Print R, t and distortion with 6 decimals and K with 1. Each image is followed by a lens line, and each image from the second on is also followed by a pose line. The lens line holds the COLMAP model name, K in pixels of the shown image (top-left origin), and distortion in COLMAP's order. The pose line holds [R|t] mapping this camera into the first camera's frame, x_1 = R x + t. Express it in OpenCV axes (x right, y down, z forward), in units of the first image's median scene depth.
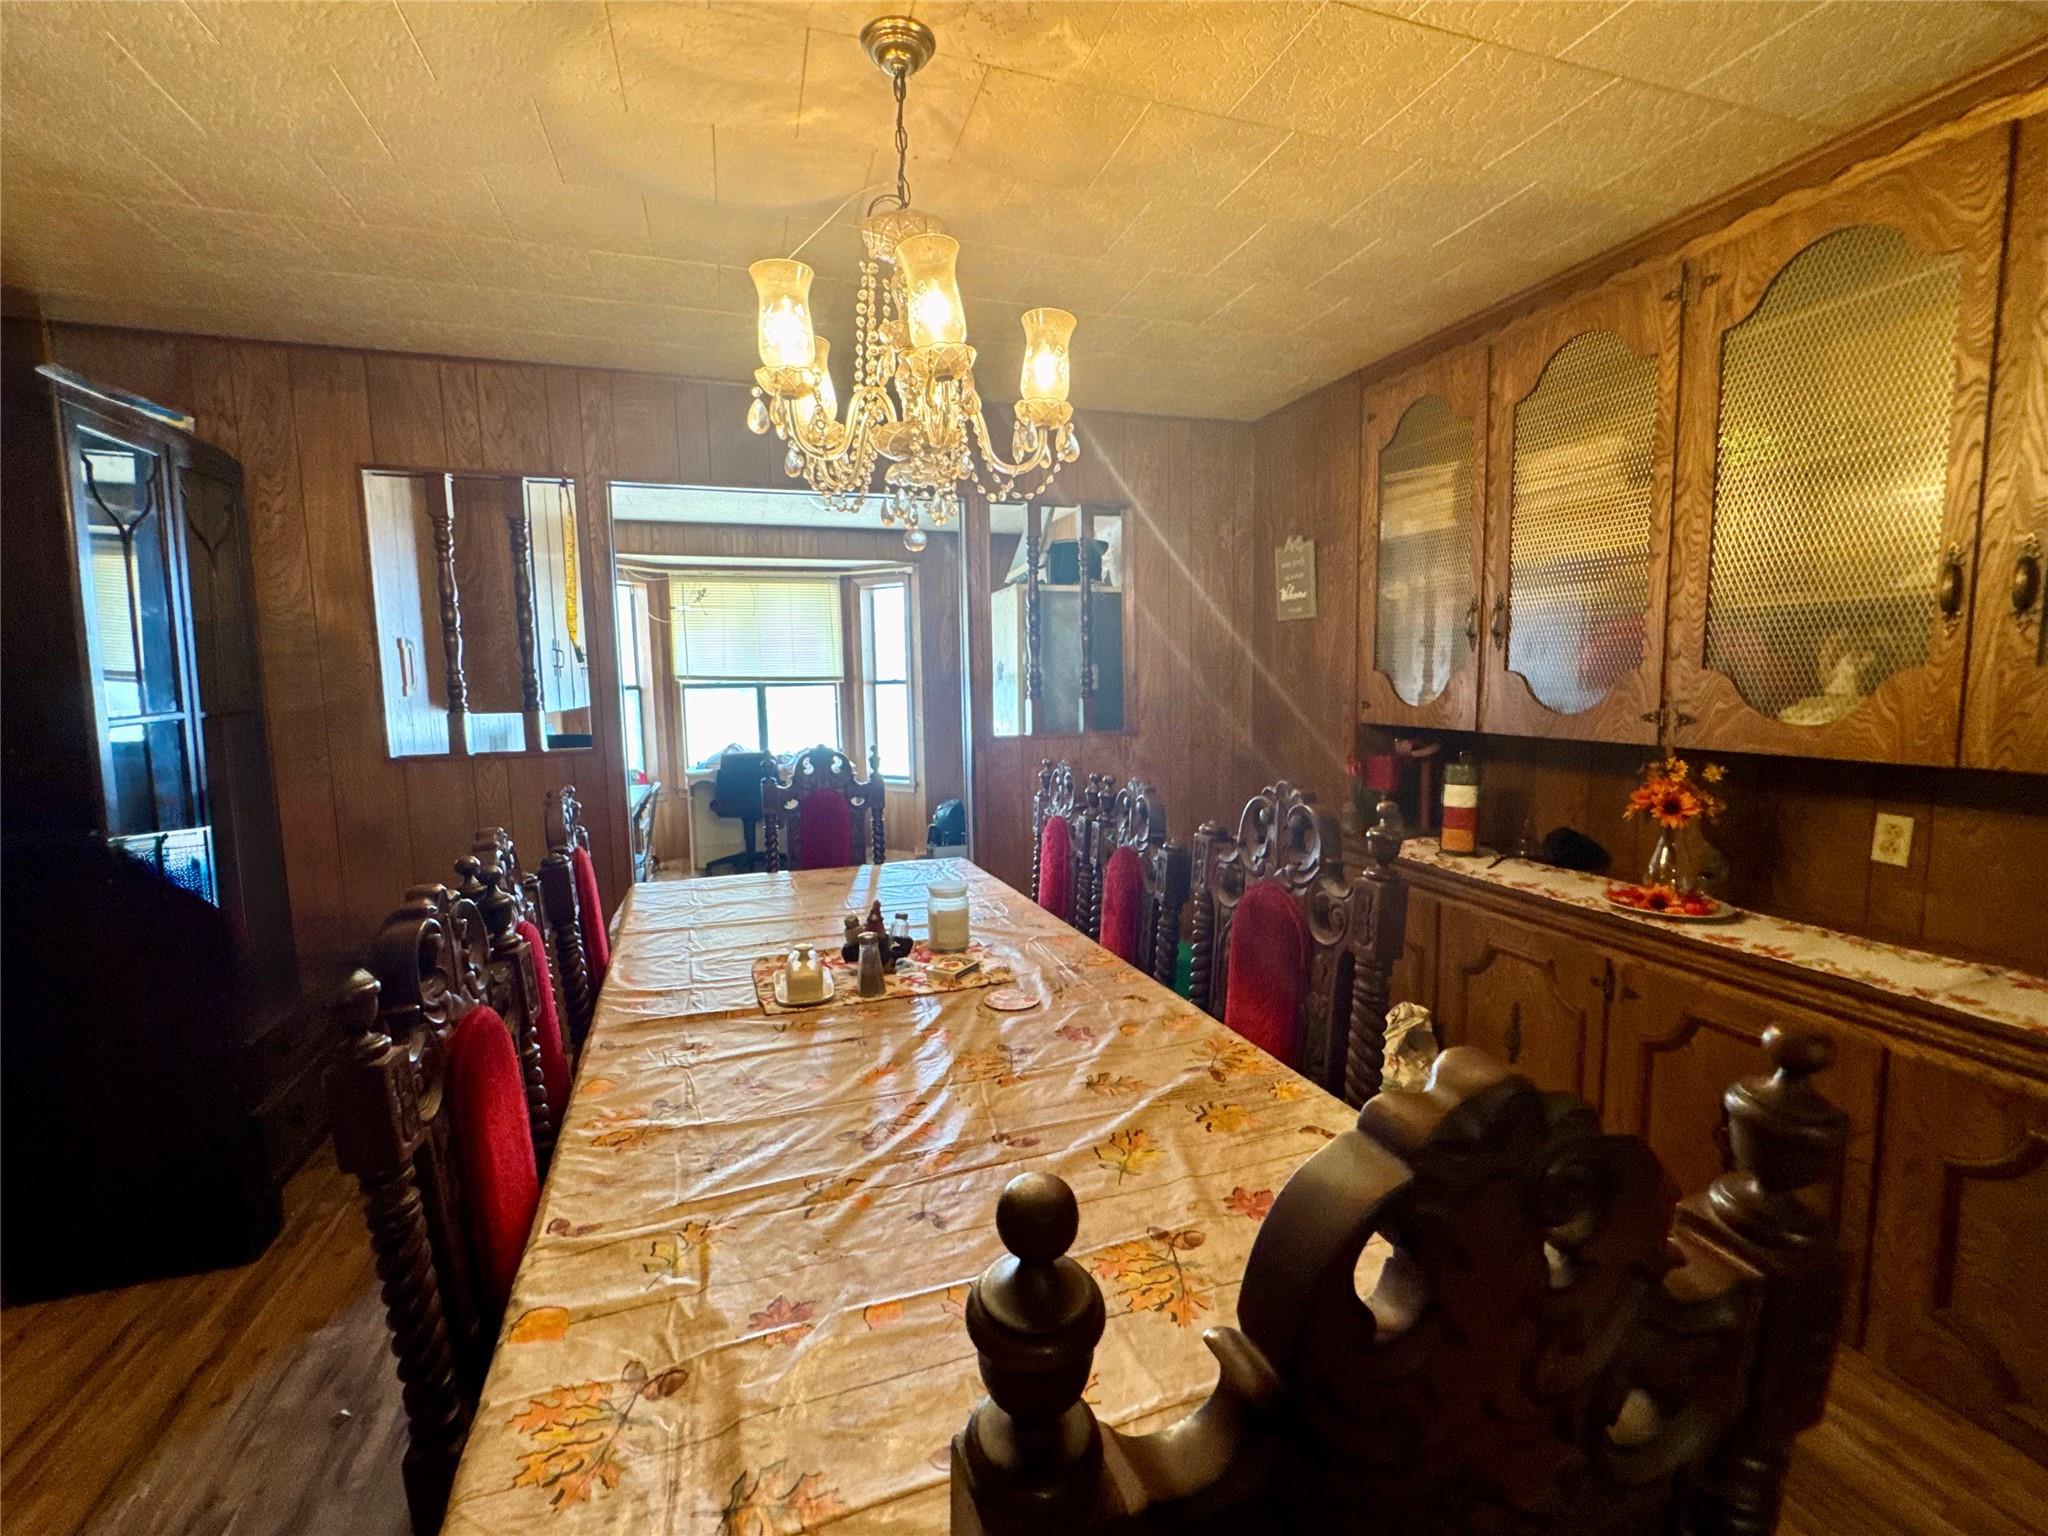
lens RADIAL K [[893.0, 0, 1028.0], [0, 893.0, 764.5], [0, 0, 1]] dist [-0.000962, -0.000046]
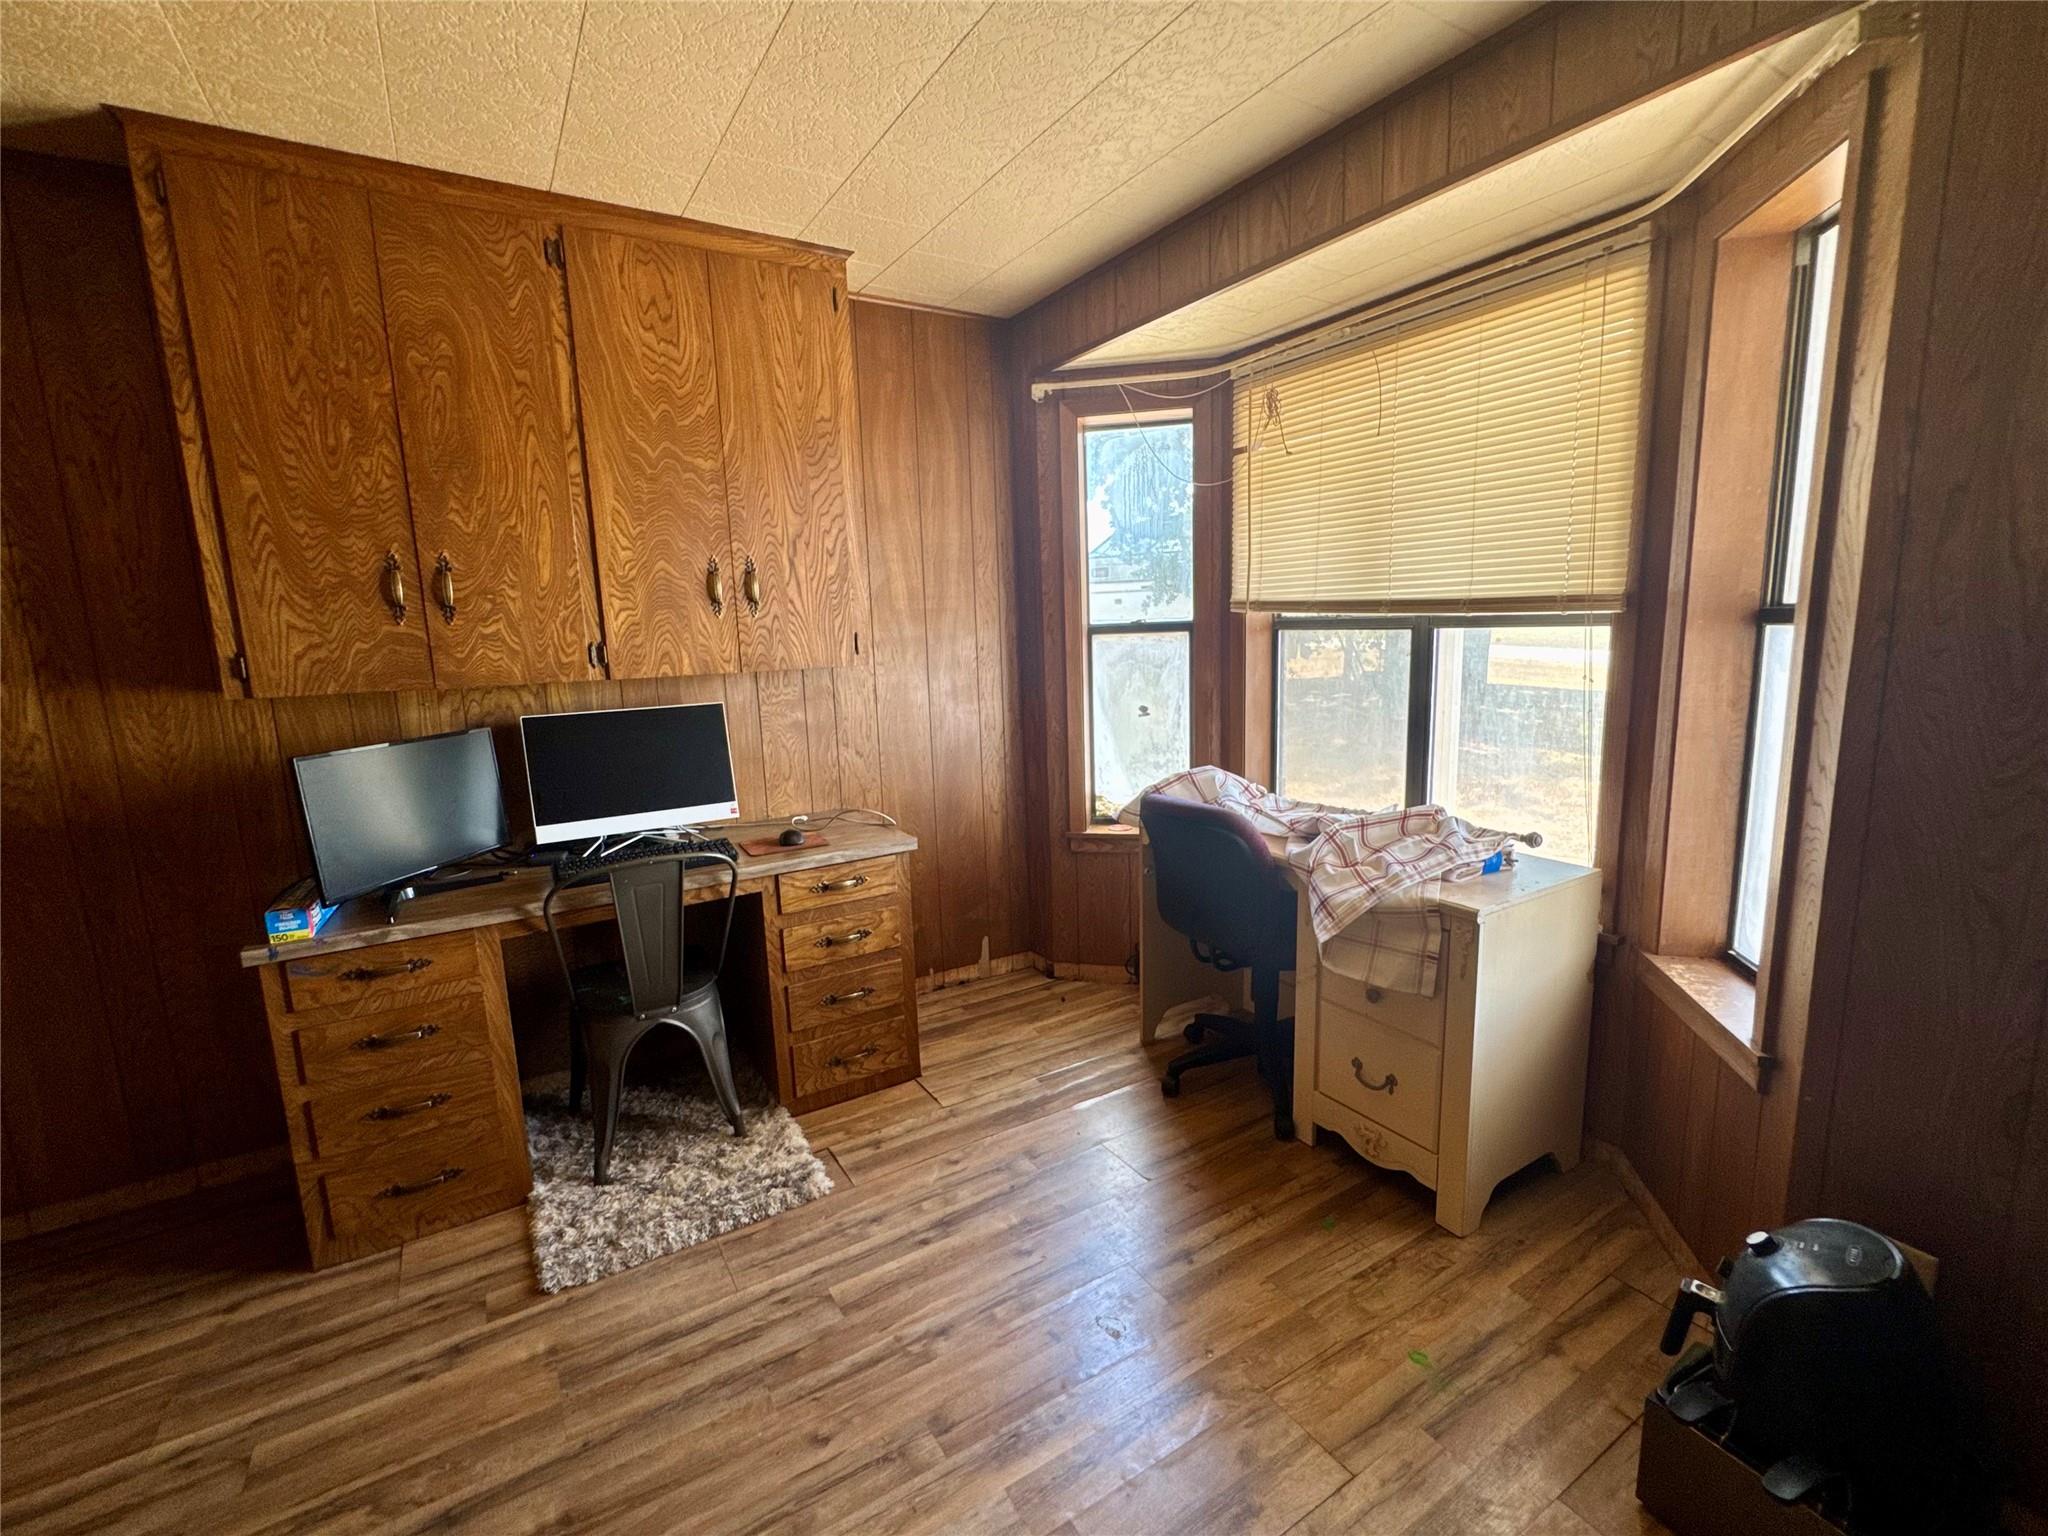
lens RADIAL K [[893.0, 0, 1025.5], [0, 893.0, 766.0], [0, 0, 1]] dist [-0.000962, -0.000046]
pose [[0.228651, 0.169471, -0.958644, 0.042448], [-0.070239, 0.985037, 0.157383, -0.080820], [0.970971, 0.031349, 0.237133, 0.789432]]
